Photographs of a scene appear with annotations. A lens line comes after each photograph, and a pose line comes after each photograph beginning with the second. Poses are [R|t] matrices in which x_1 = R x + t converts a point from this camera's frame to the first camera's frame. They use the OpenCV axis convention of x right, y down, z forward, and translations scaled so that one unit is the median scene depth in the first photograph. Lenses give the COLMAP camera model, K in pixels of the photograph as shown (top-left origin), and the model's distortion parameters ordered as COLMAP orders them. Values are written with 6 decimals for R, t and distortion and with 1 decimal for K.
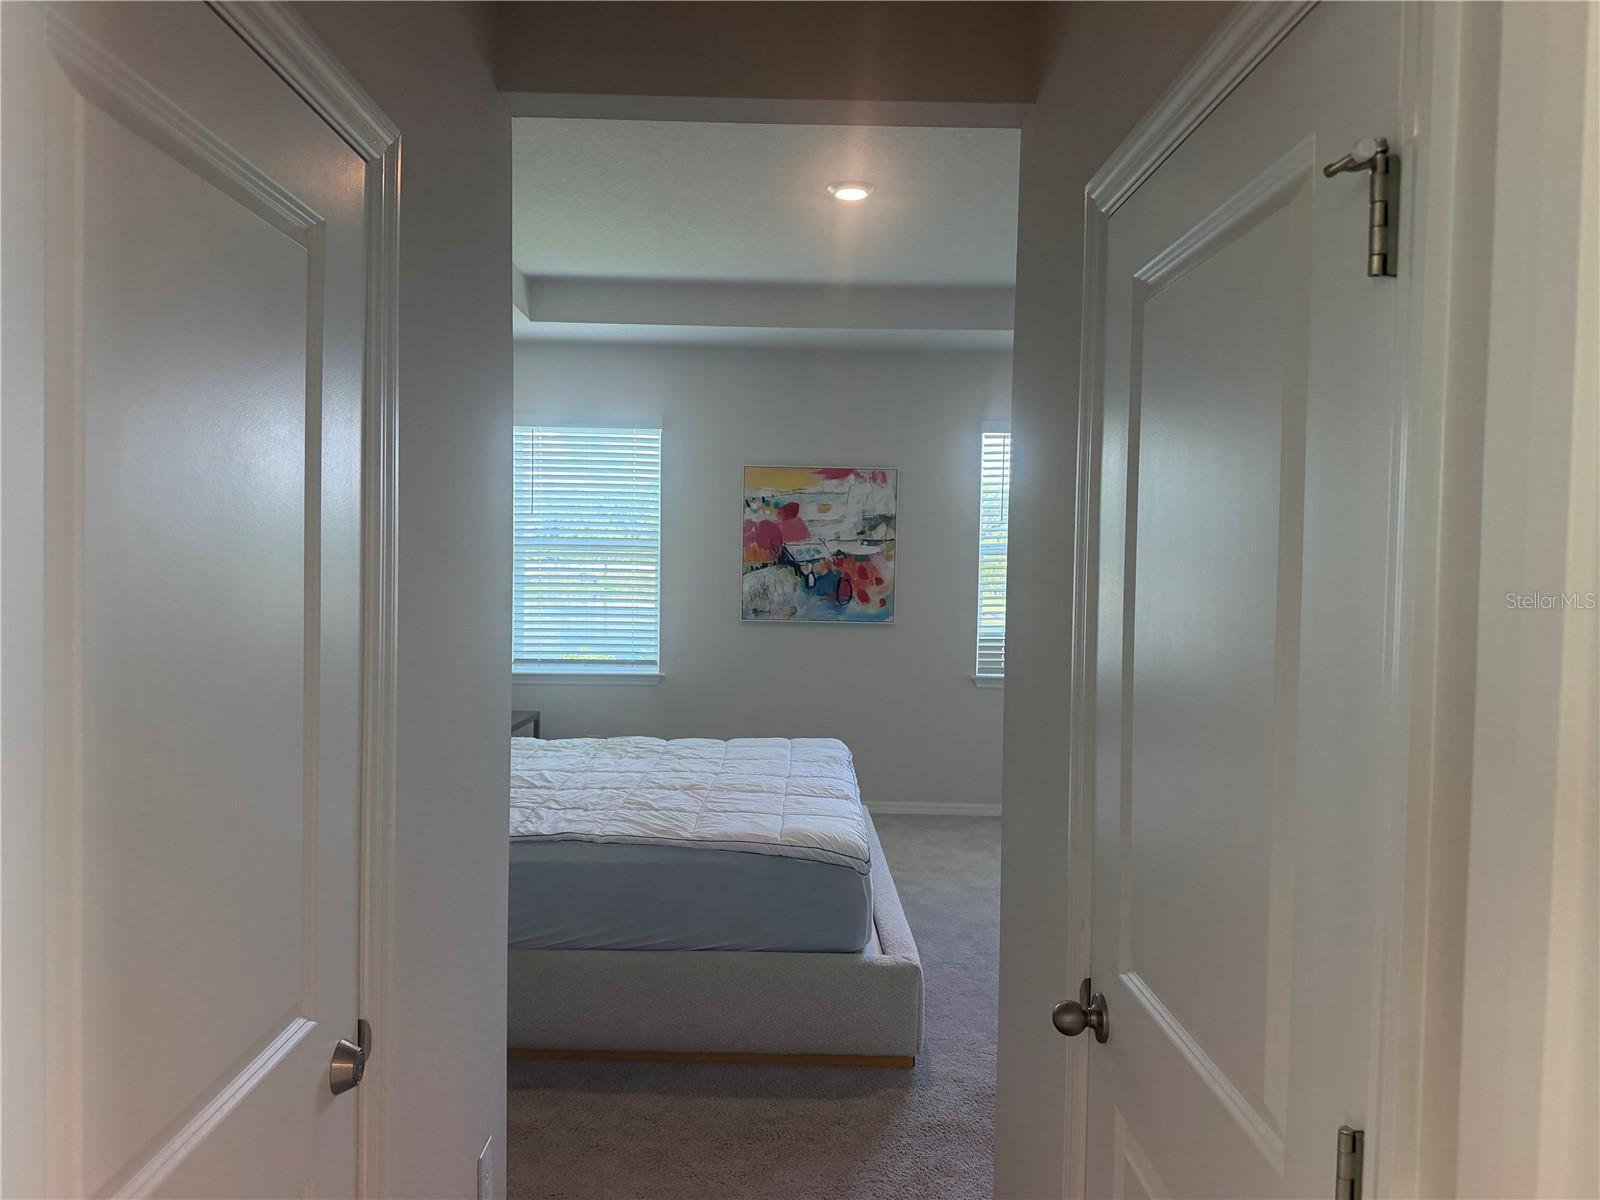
lens RADIAL K [[1123.4, 0, 801.5], [0, 1123.4, 609.4], [0, 0, 1]] dist [0.074730, -0.087286]
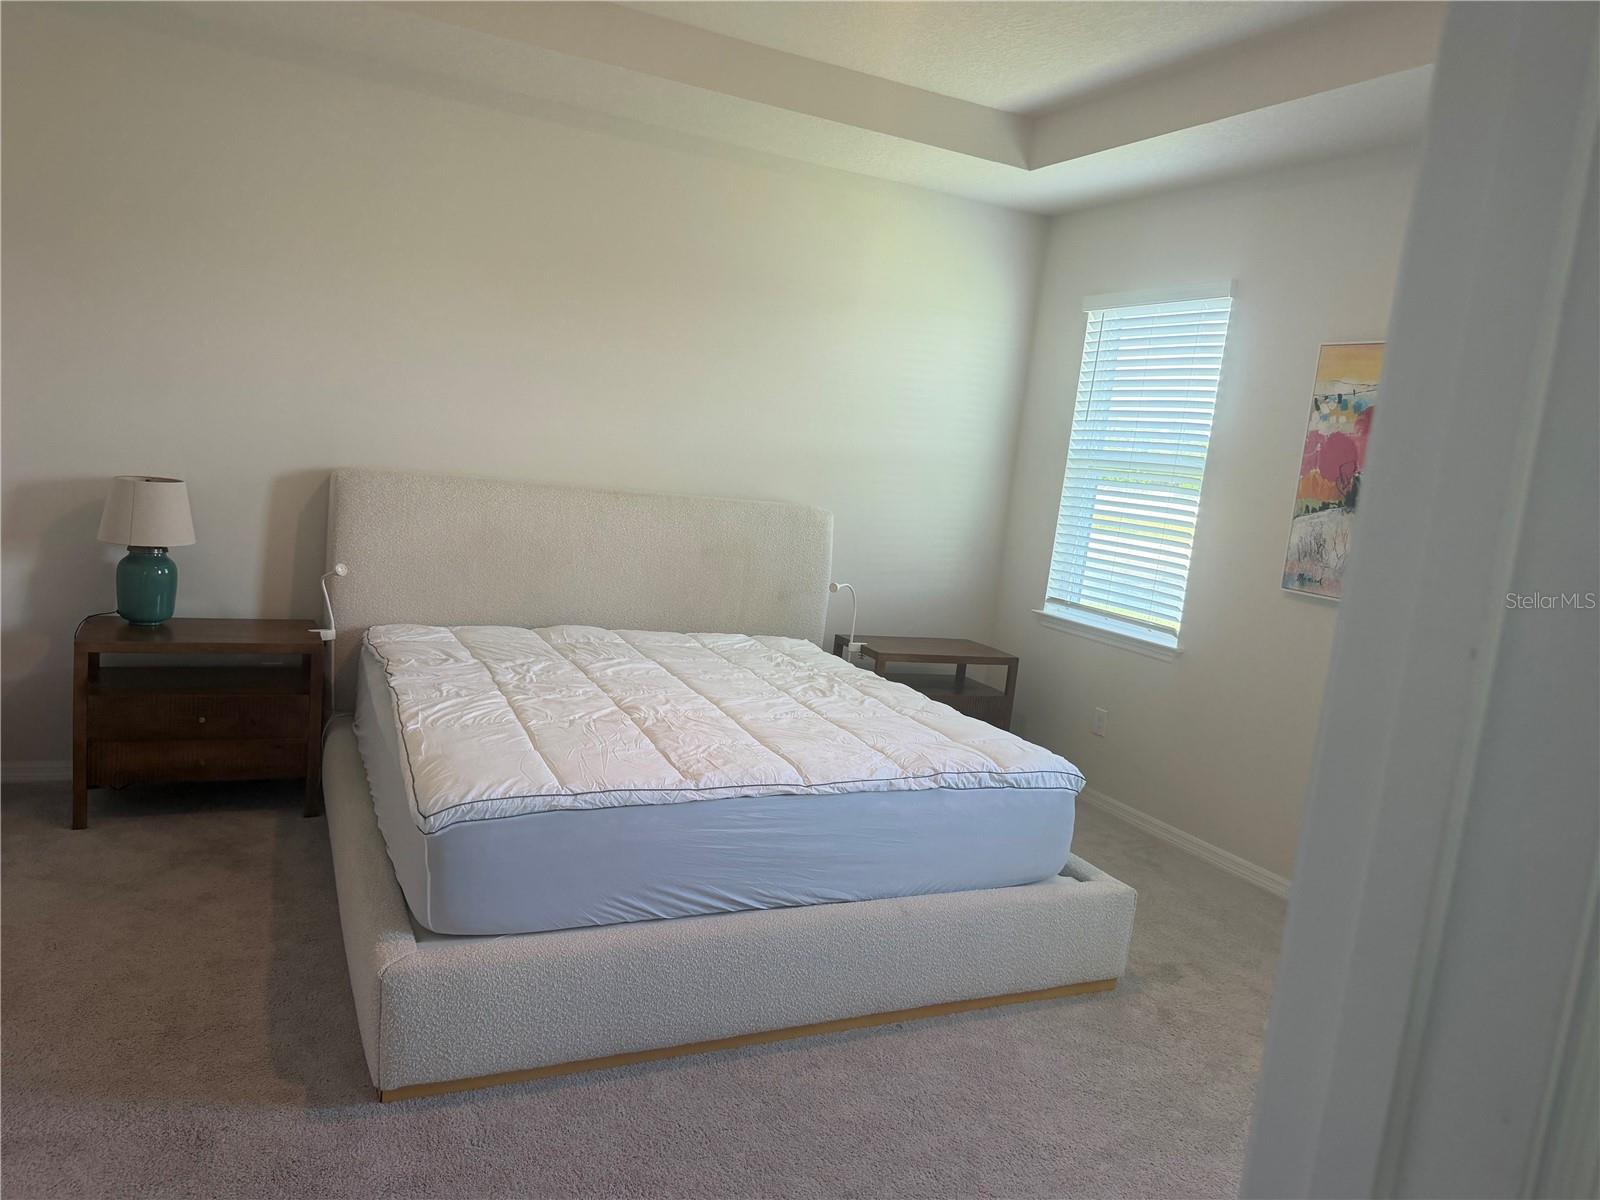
lens RADIAL K [[1147.1, 0, 762.1], [0, 1147.1, 603.7], [0, 0, 1]] dist [0.047035, -0.056557]
pose [[0.406596, 0.150604, -0.901109, 0.421085], [-0.137649, 0.985159, 0.102542, -0.008954], [0.903179, 0.082344, 0.421292, 0.460076]]
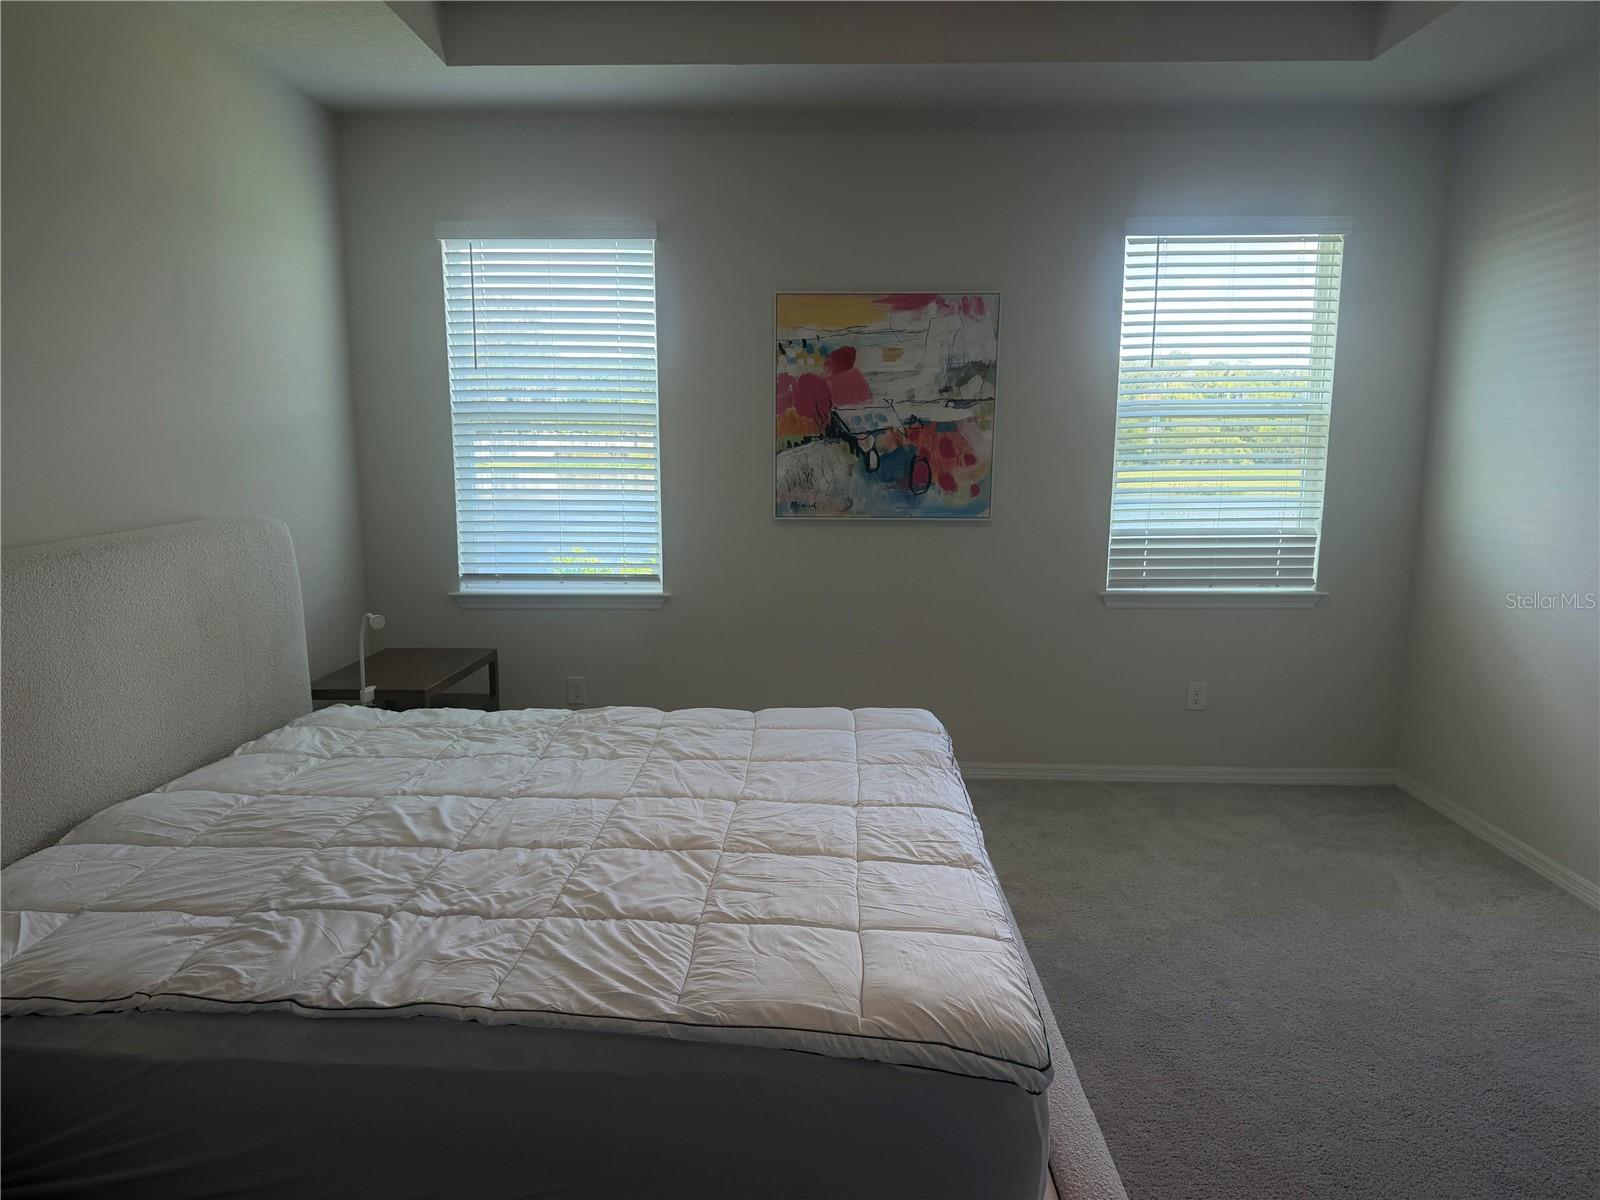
lens RADIAL K [[1123.4, 0, 800.6], [0, 1123.4, 622.0], [0, 0, 1]] dist [0.074730, -0.087286]
pose [[0.999416, -0.008508, -0.033092, -0.014494], [0.012554, 0.992195, 0.124060, -0.013196], [0.031778, -0.124403, 0.991723, 0.286981]]
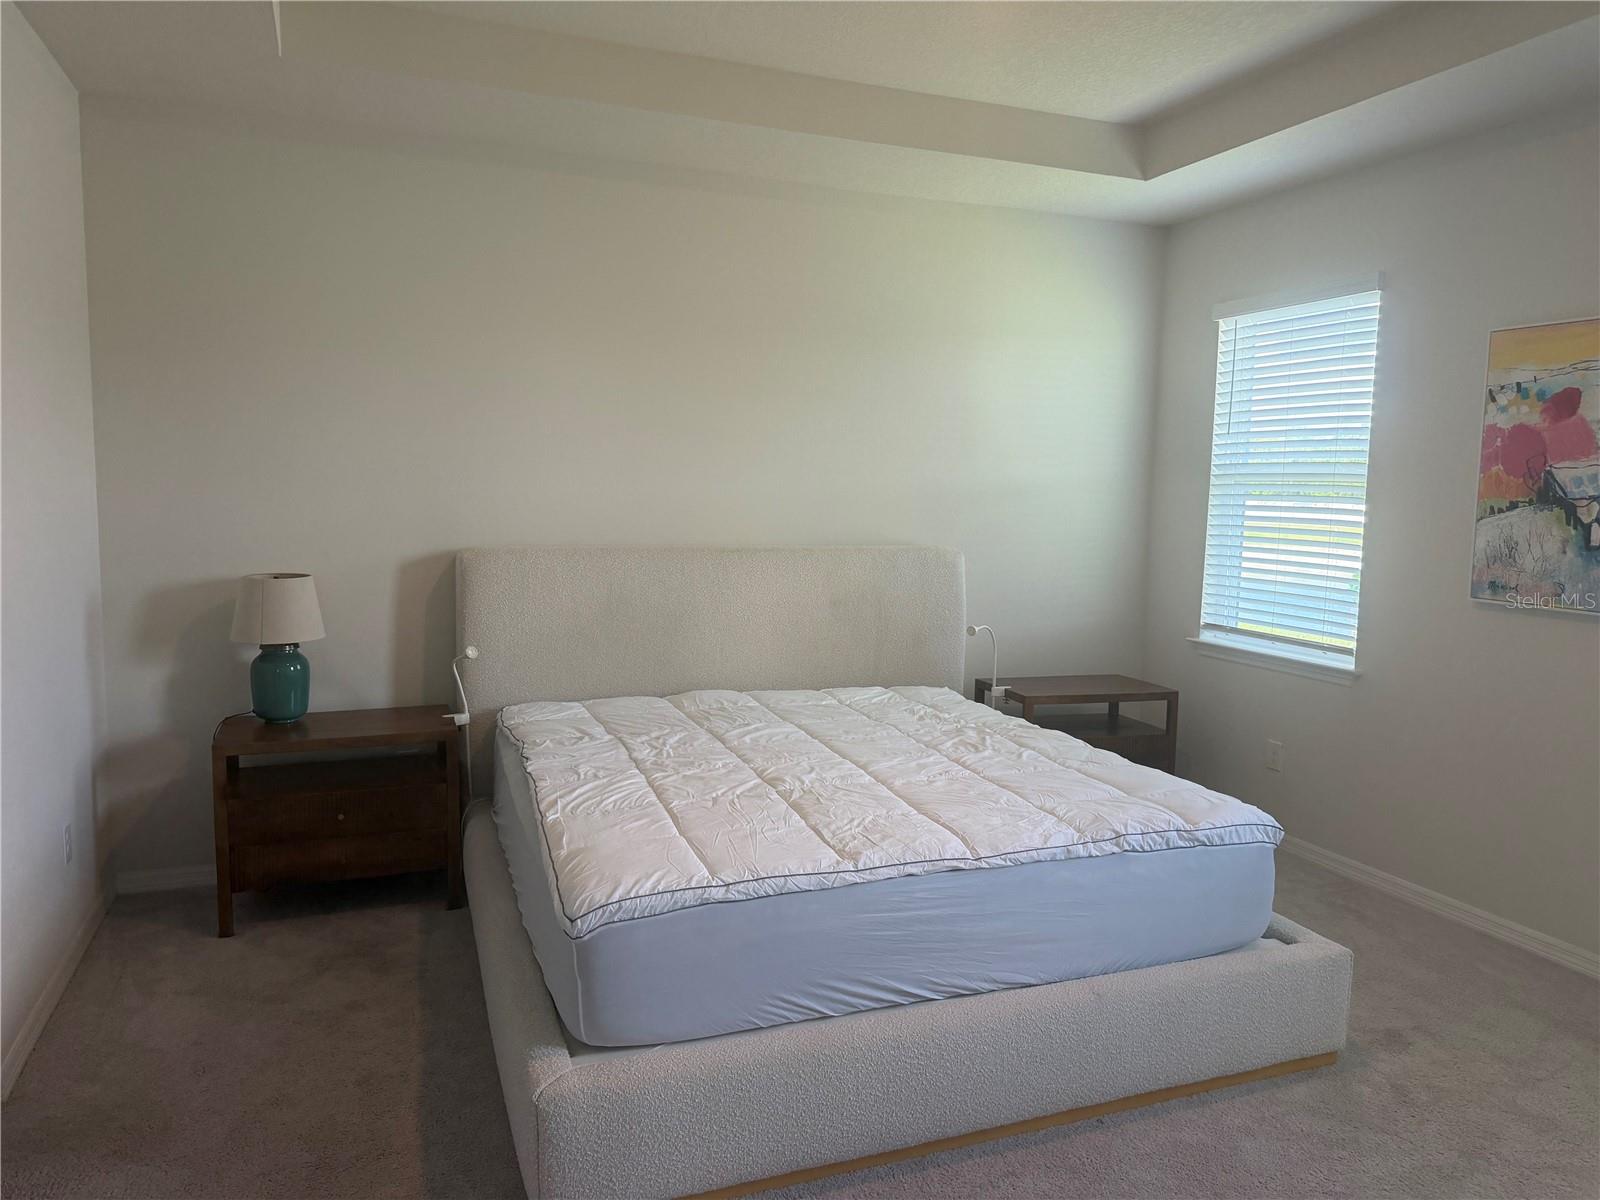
lens RADIAL K [[1123.4, 0, 778.4], [0, 1123.4, 592.6], [0, 0, 1]] dist [0.074730, -0.087286]
pose [[0.336578, 0.083542, -0.937942, 0.381867], [-0.057290, 0.996028, 0.068157, -0.013506], [0.939911, 0.030795, 0.340028, 0.464136]]
